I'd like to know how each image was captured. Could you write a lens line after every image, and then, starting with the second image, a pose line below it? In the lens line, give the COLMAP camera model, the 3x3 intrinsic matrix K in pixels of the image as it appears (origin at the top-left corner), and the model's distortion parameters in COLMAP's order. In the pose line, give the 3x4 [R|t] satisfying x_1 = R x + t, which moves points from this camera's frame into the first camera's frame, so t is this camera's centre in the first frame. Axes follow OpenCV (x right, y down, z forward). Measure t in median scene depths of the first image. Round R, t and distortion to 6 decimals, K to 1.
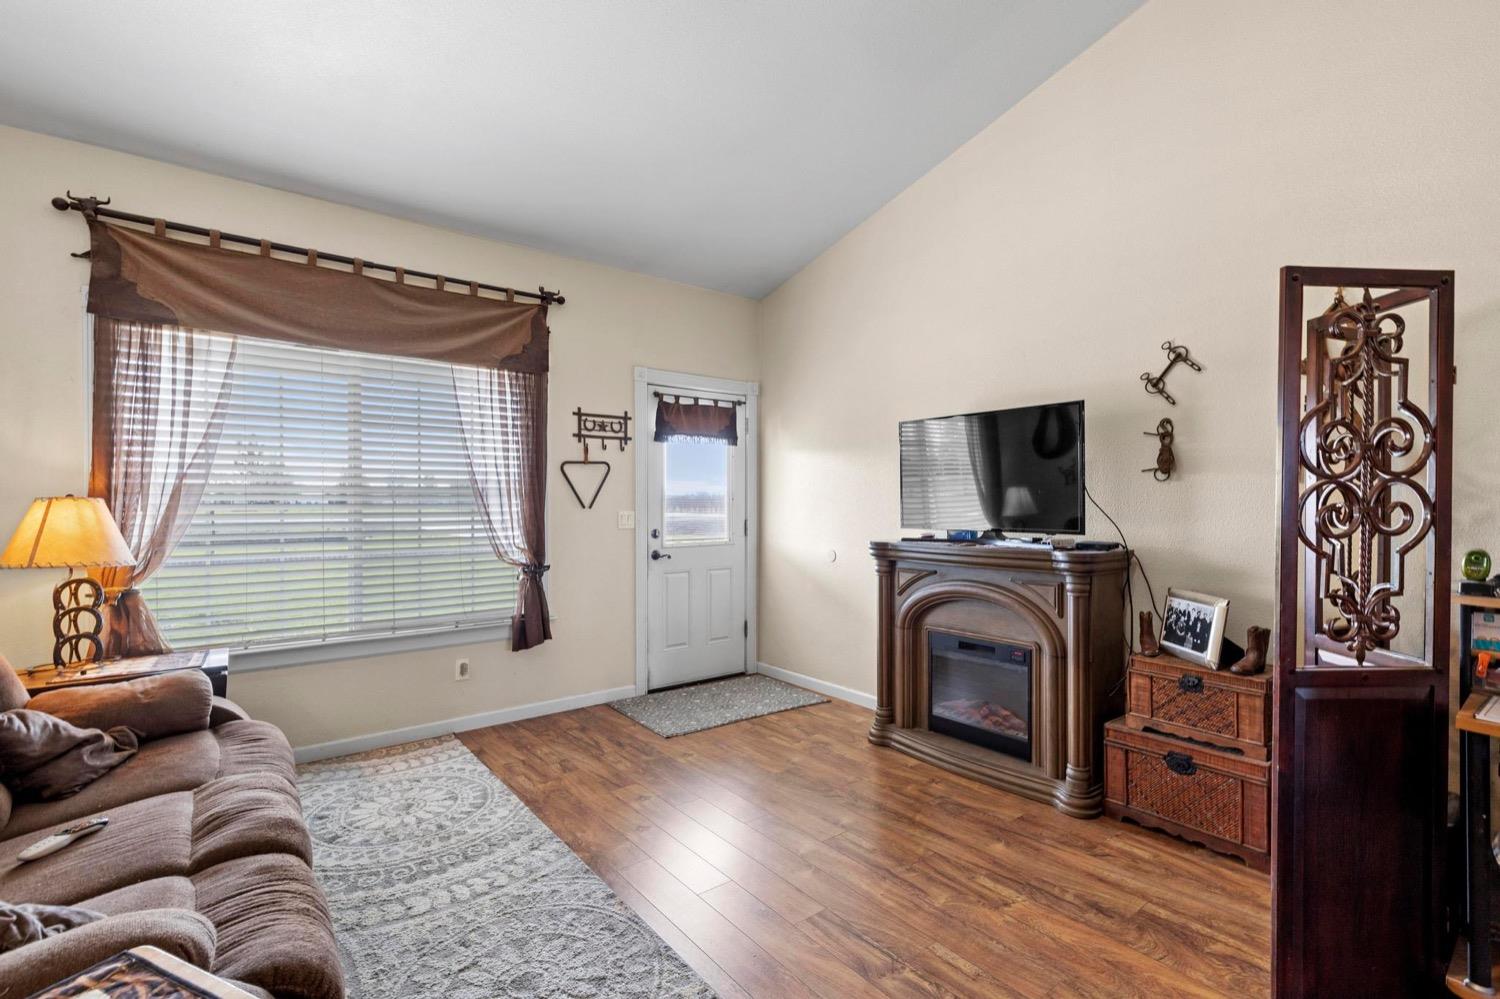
lens RADIAL K [[677.4, 0, 752.7], [0, 677.4, 501.8], [0, 0, 1]] dist [0.007803, -0.001060]
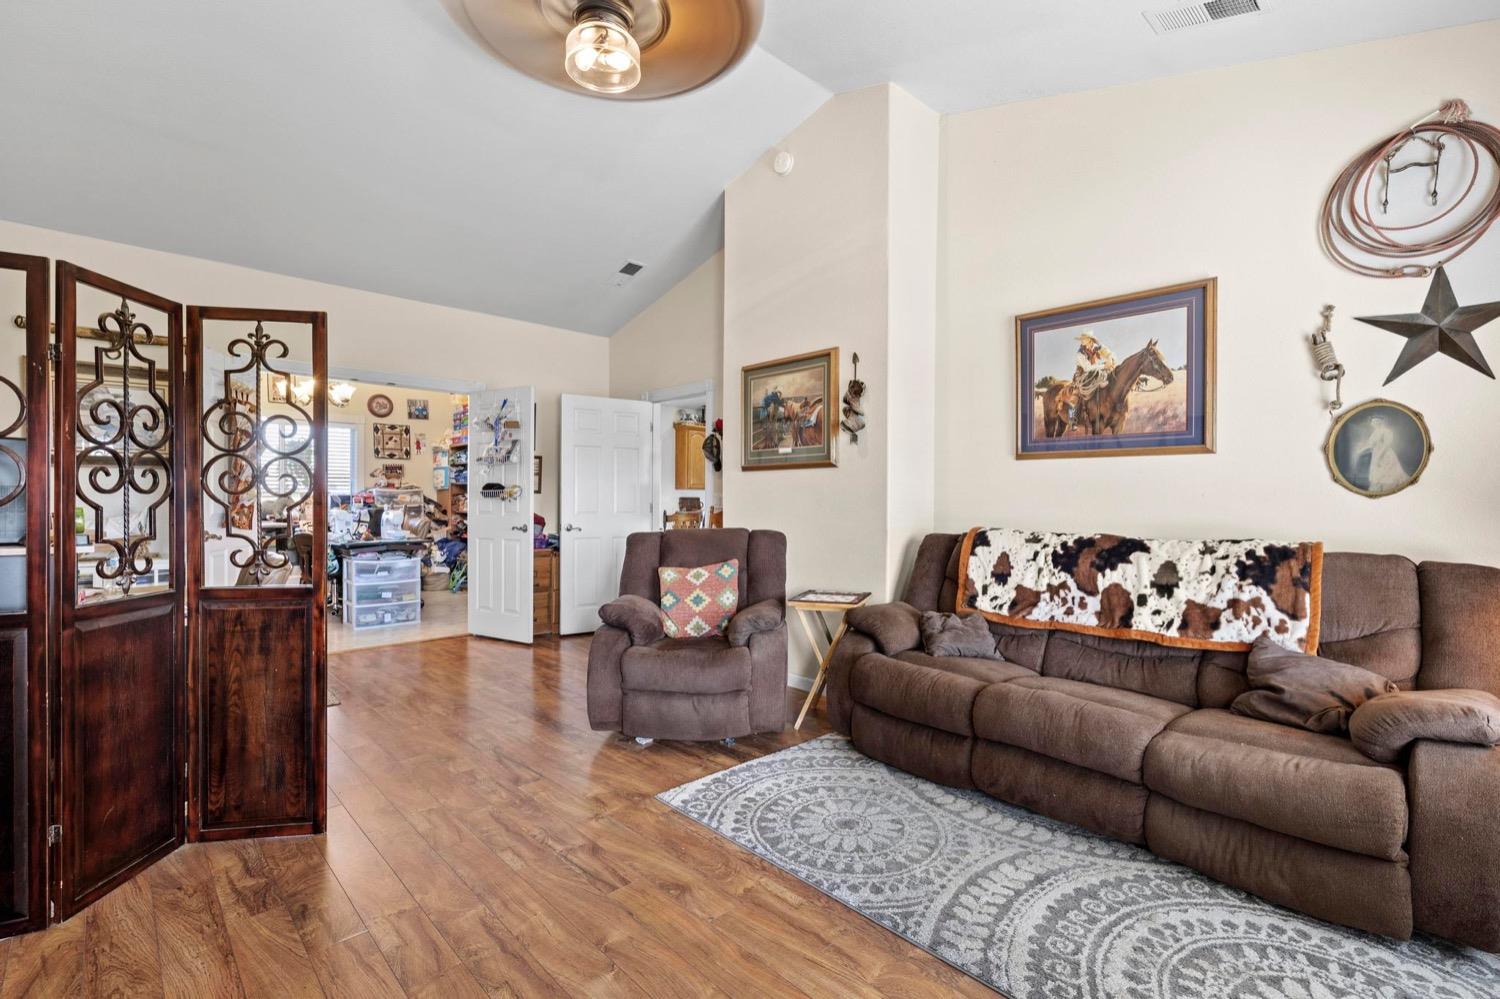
lens RADIAL K [[677.4, 0, 745.1], [0, 677.4, 496.7], [0, 0, 1]] dist [0.007803, -0.001060]
pose [[-0.996690, -0.005794, -0.081095, -0.006456], [-0.006403, 0.999953, 0.007248, 0.030657], [0.081050, 0.007743, -0.996680, 1.979271]]
